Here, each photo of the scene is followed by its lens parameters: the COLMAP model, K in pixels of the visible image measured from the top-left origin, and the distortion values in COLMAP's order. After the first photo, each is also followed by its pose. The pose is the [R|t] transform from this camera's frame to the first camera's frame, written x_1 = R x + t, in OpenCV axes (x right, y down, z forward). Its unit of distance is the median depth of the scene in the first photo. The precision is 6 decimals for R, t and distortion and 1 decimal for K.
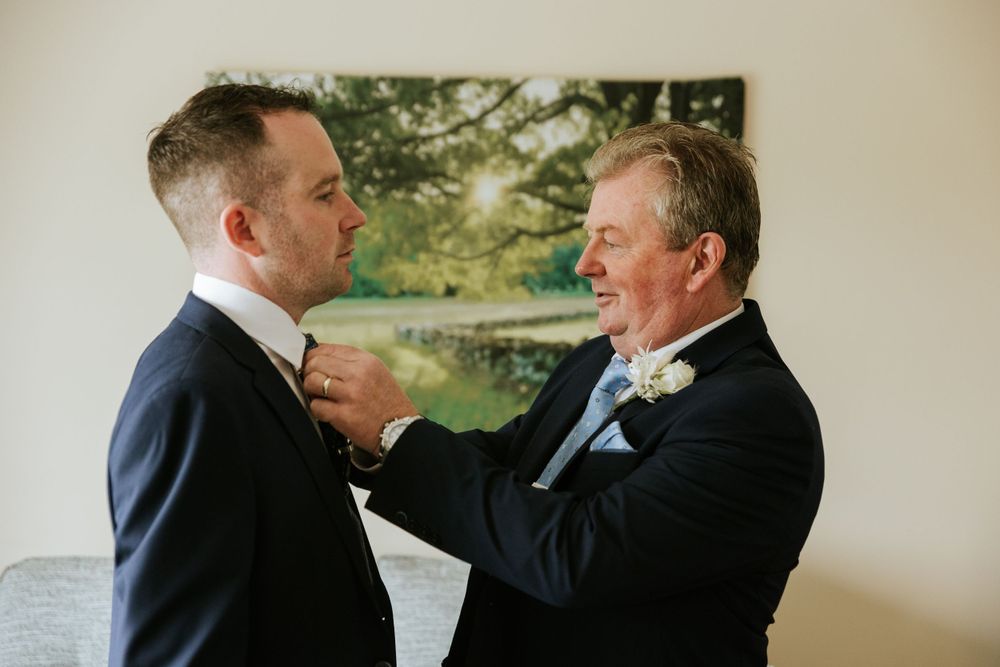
lens RADIAL K [[1585.5, 0, 506.6], [0, 1585.5, 333.8], [0, 0, 1]] dist [0.332744, 0.000000]
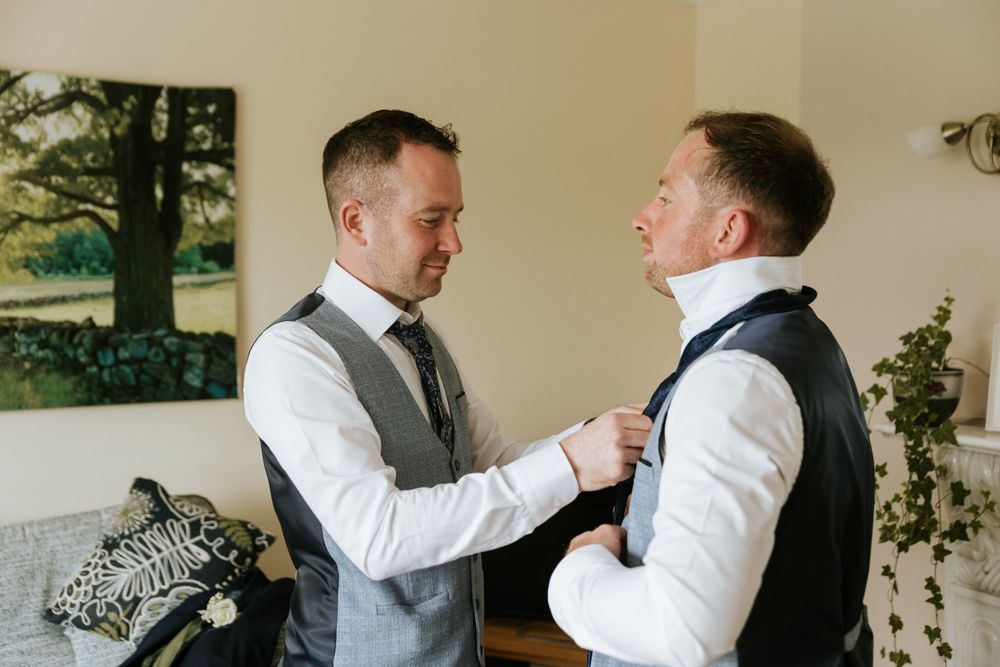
lens RADIAL K [[1193.1, 0, 501.4], [0, 1193.1, 328.3], [0, 0, 1]] dist [0.004907, 0.000000]
pose [[0.931436, -0.001488, 0.363901, 0.016155], [-0.006423, 0.999769, 0.020526, -0.009097], [-0.363847, -0.021456, 0.931211, 0.145954]]
